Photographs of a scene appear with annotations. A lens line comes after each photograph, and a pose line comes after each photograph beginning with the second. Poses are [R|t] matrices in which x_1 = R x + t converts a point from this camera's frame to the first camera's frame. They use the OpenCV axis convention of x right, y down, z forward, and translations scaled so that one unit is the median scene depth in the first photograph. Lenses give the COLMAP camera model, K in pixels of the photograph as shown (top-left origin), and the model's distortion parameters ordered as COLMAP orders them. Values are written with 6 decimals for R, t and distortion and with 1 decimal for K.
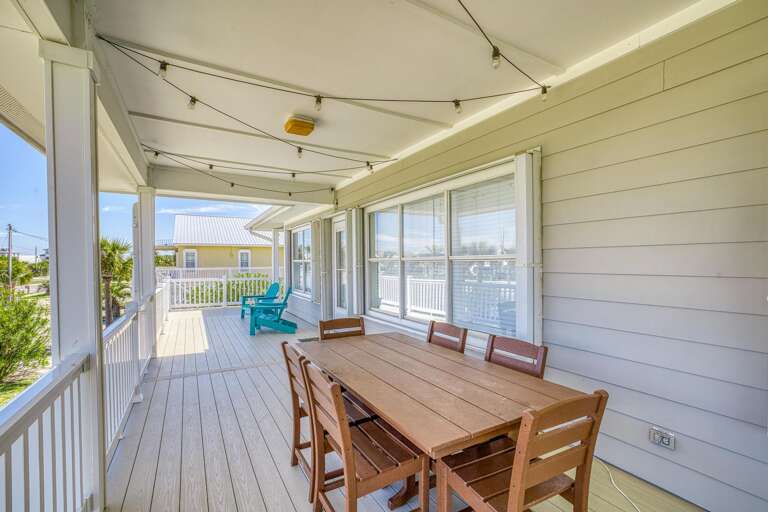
lens RADIAL K [[332.1, 0, 384.6], [0, 332.1, 265.4], [0, 0, 1]] dist [0.001408, -0.000144]
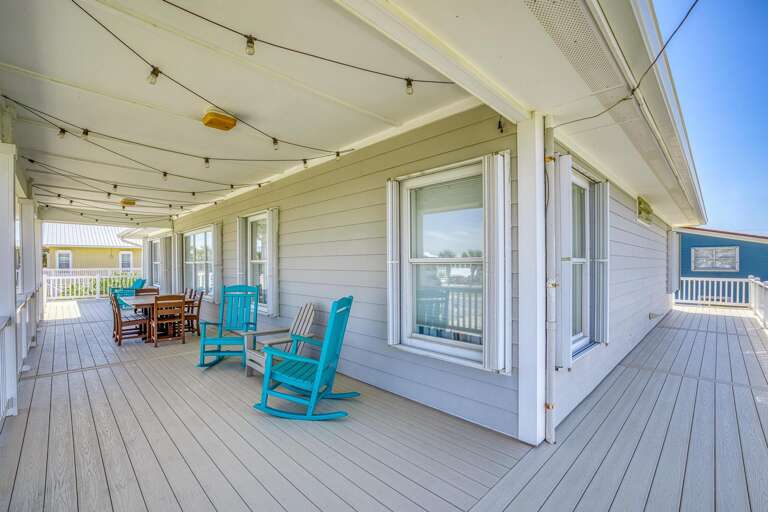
lens RADIAL K [[332.1, 0, 384.6], [0, 332.1, 265.4], [0, 0, 1]] dist [0.001408, -0.000144]
pose [[0.971099, 0.000912, 0.238675, 0.295447], [-0.000032, 0.999993, -0.003690, 0.002945], [-0.238677, 0.003576, 0.971093, -0.526218]]
